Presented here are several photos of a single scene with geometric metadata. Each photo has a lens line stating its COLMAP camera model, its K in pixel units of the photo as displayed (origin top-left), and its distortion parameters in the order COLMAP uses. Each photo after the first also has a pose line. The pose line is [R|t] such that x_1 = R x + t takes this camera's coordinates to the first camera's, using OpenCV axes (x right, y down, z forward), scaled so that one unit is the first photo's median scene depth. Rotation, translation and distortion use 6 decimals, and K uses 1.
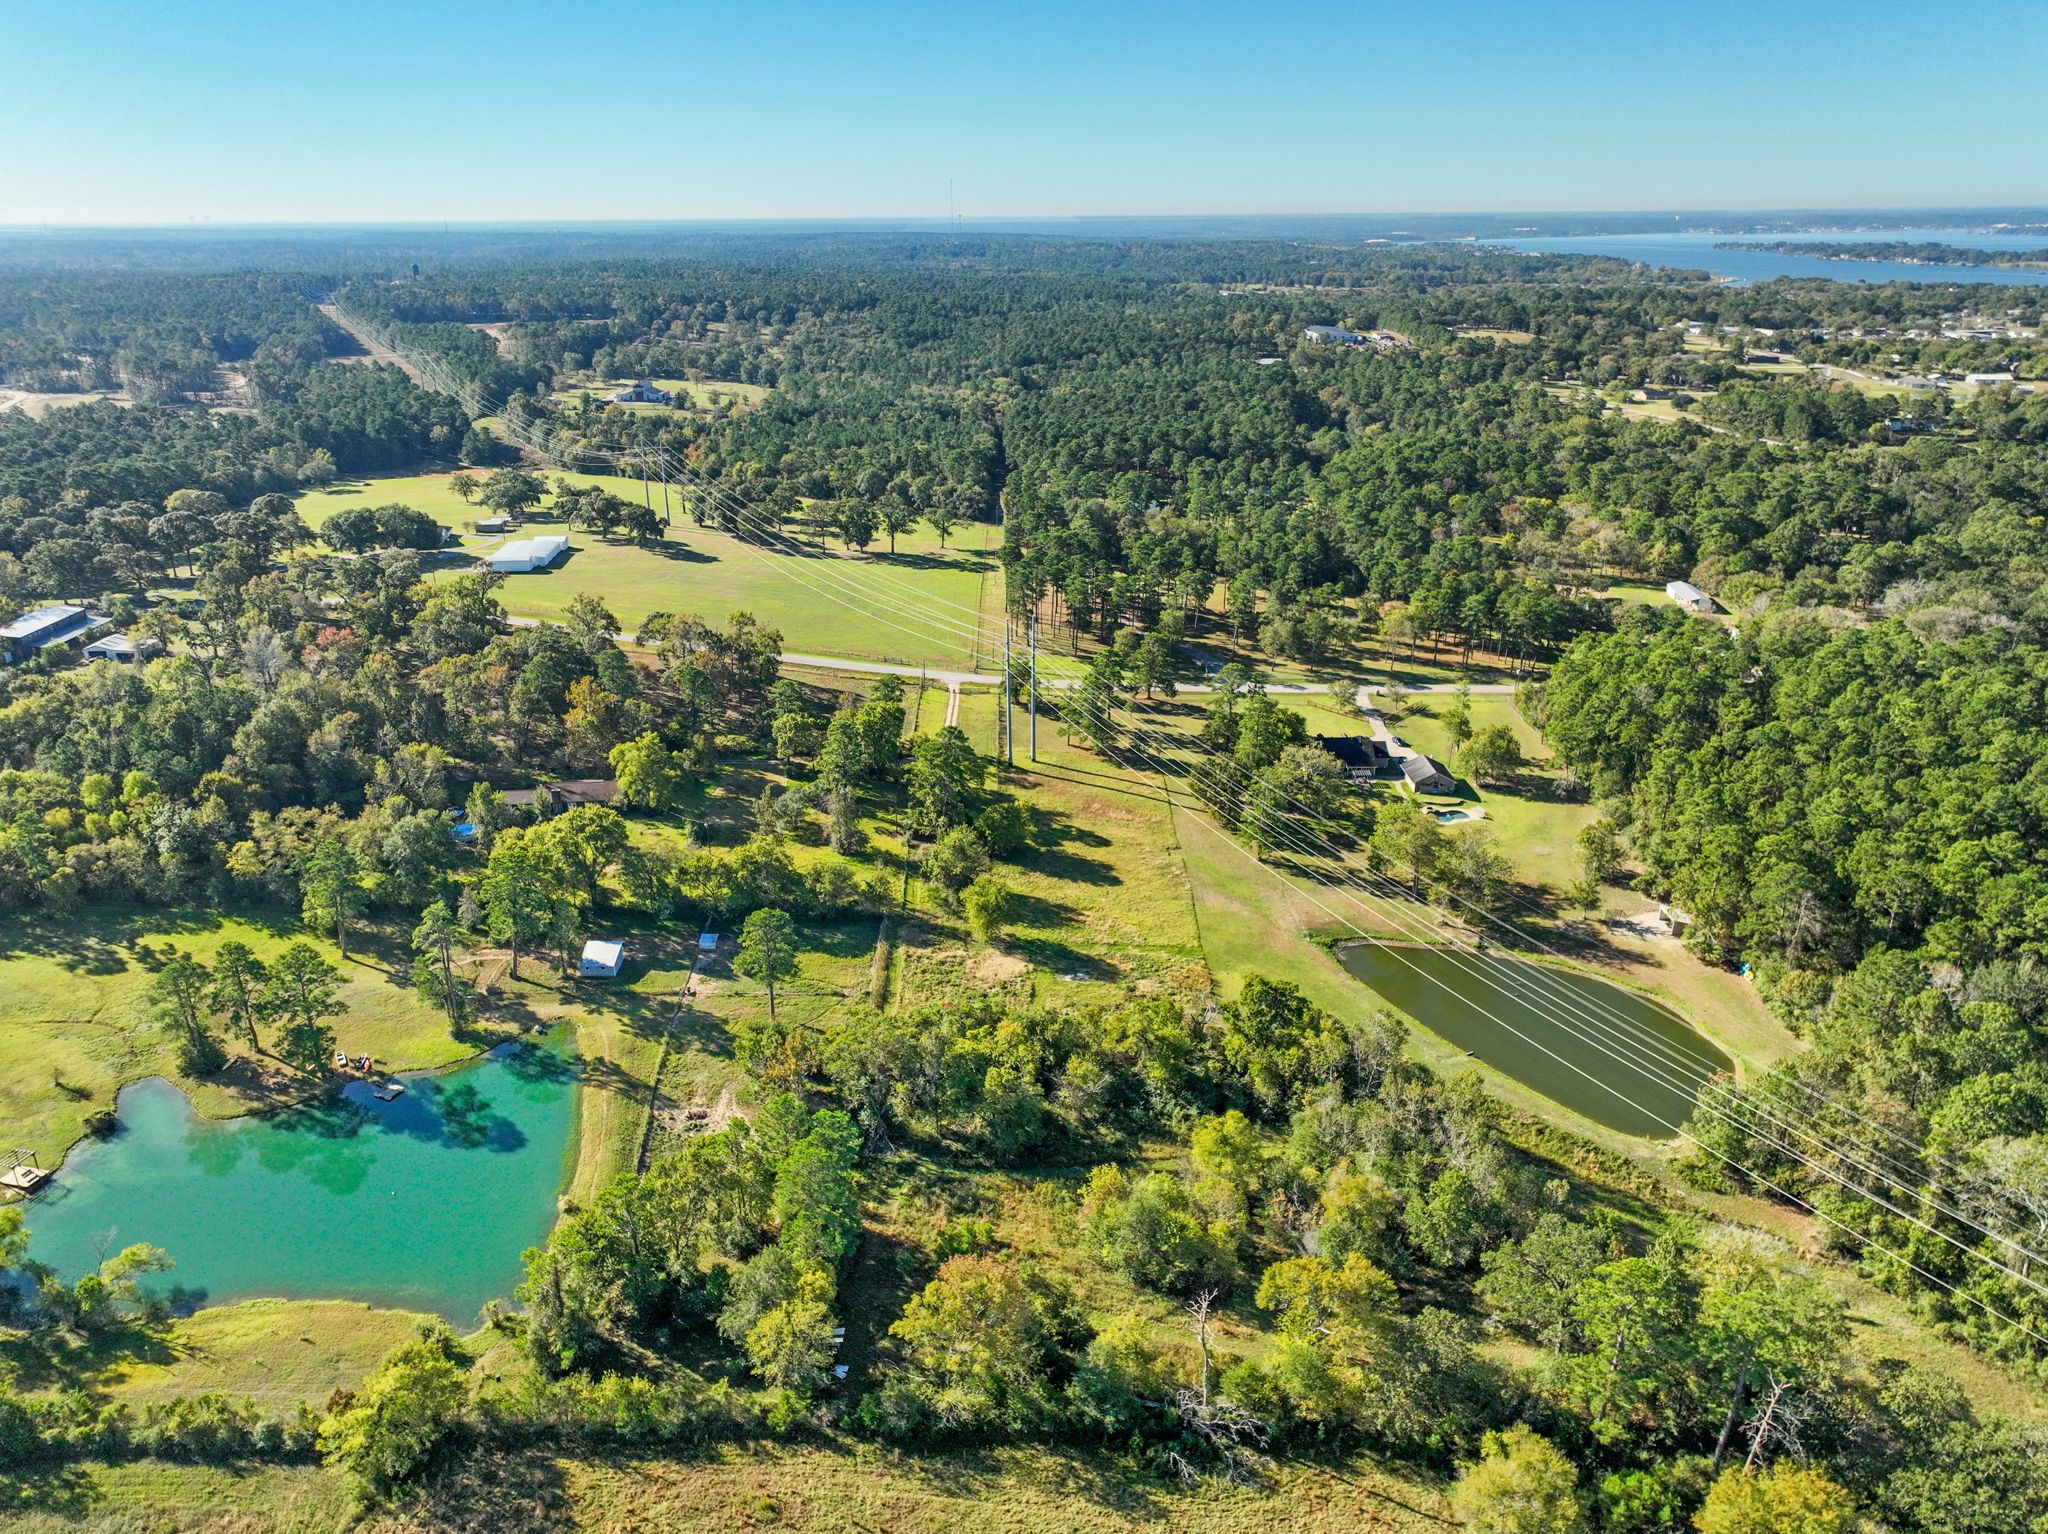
lens RADIAL K [[1436.8, 0, 1009.5], [0, 1436.8, 768.7], [0, 0, 1]] dist [-0.001062, 0.022675]
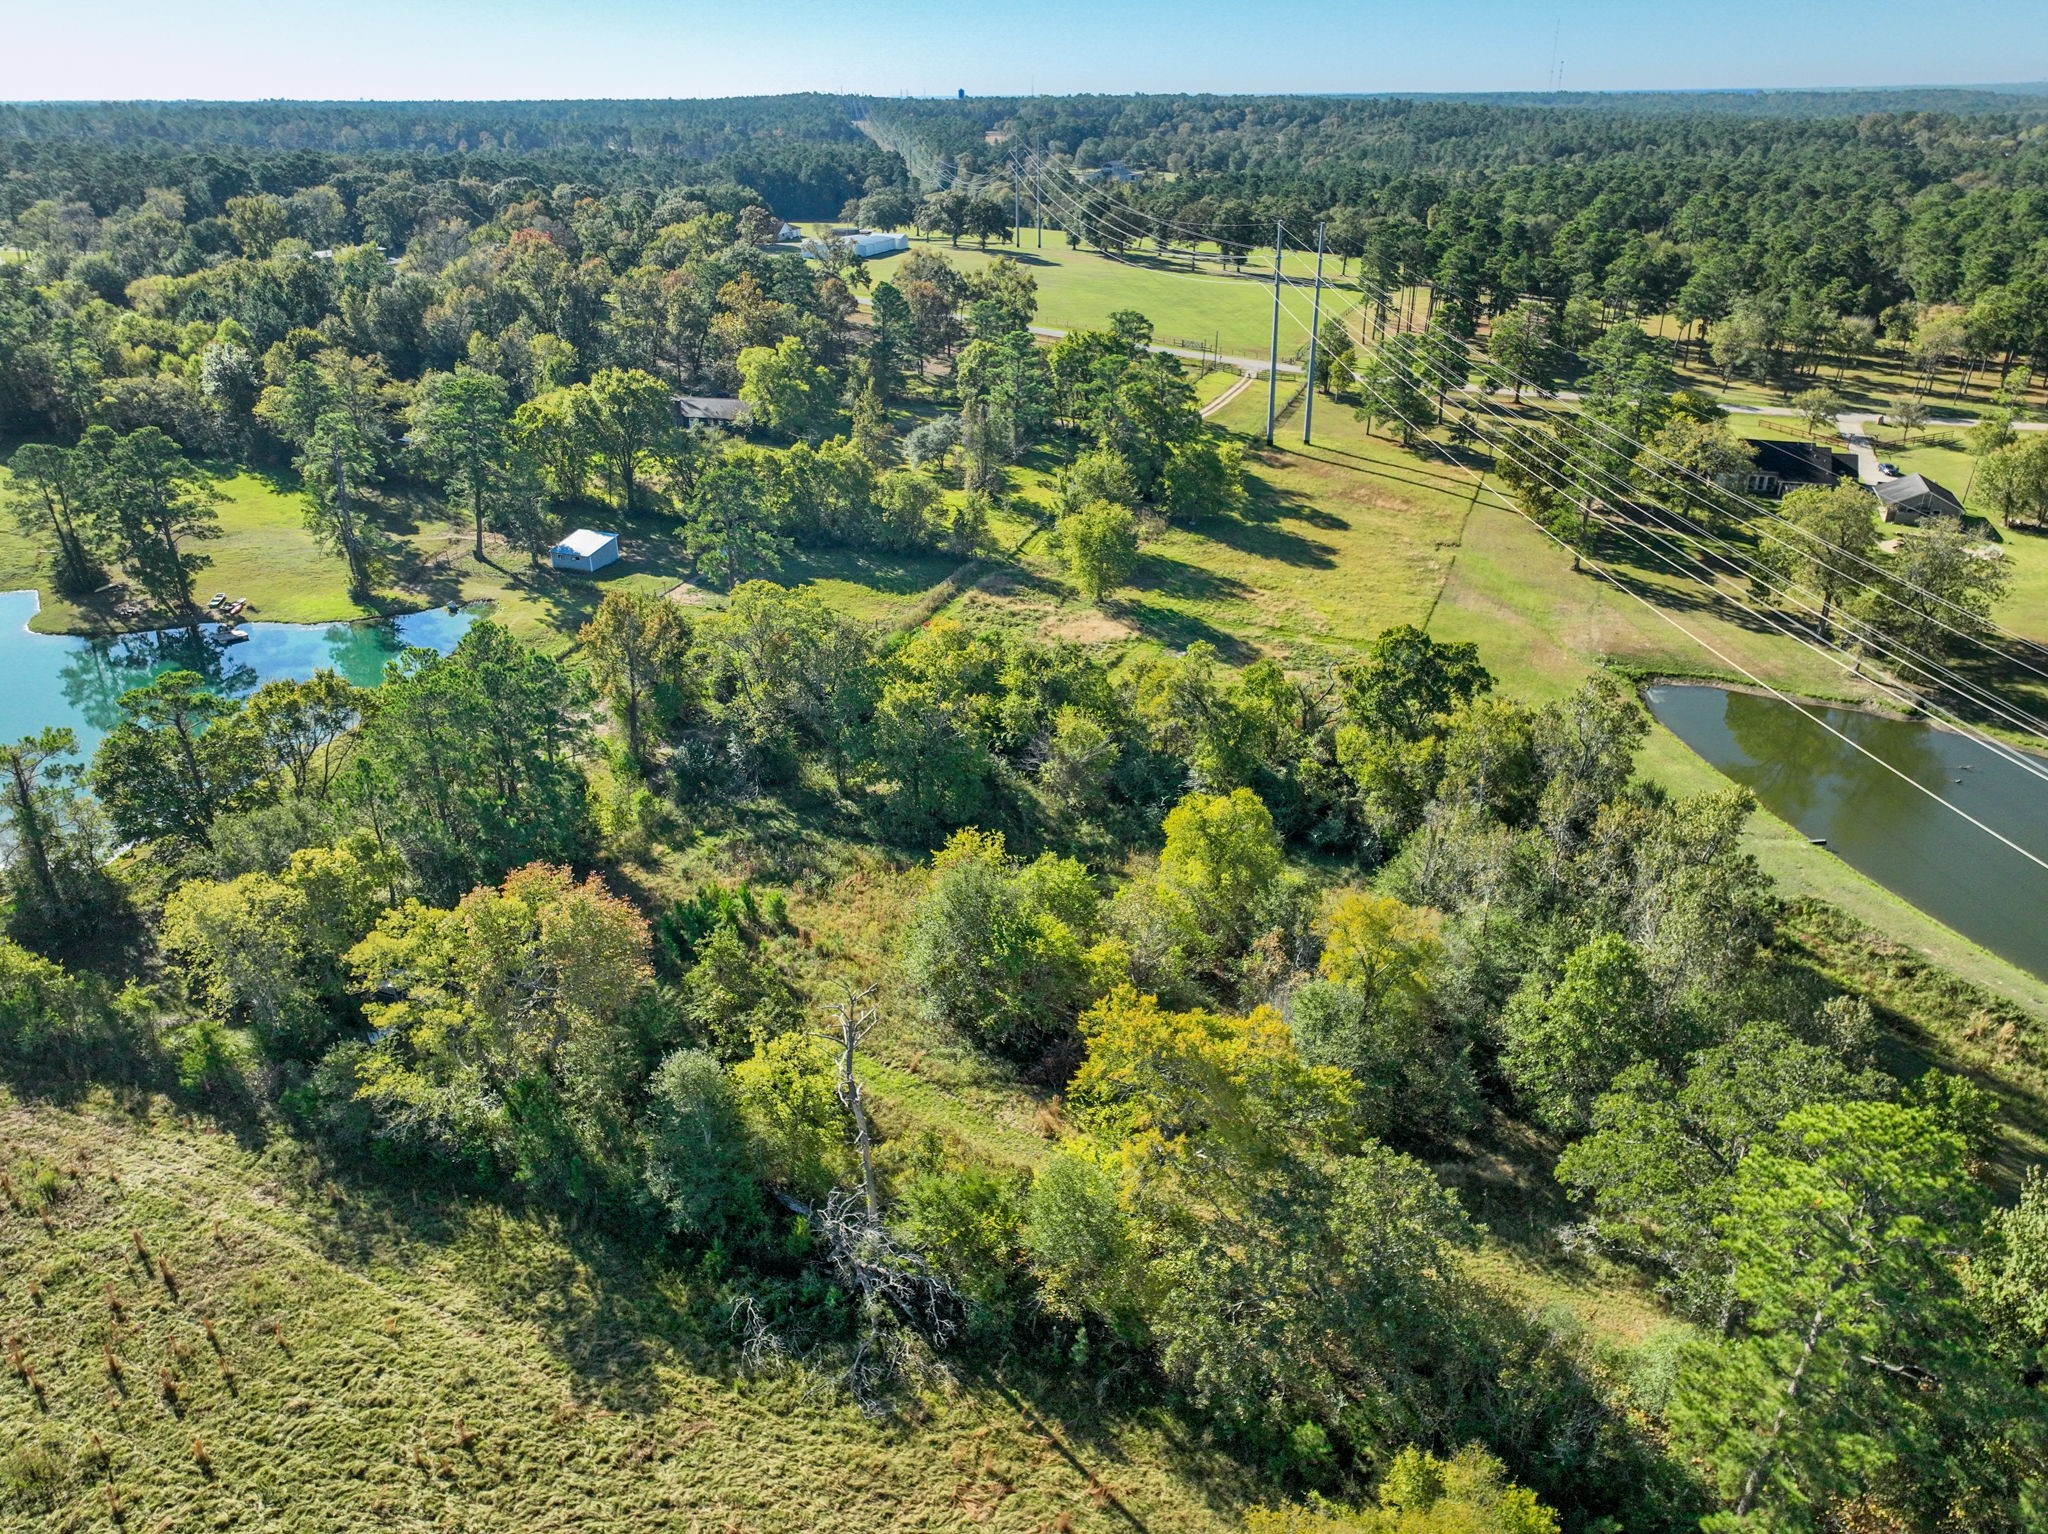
lens RADIAL K [[1468.7, 0, 1024.0], [0, 1468.7, 767.0], [0, 0, 1]] dist [0.001648, 0.010864]
pose [[0.935458, 0.150860, -0.319625, 0.193904], [-0.129613, 0.987752, 0.086865, 0.146343], [0.328815, -0.039831, 0.943554, 0.341081]]
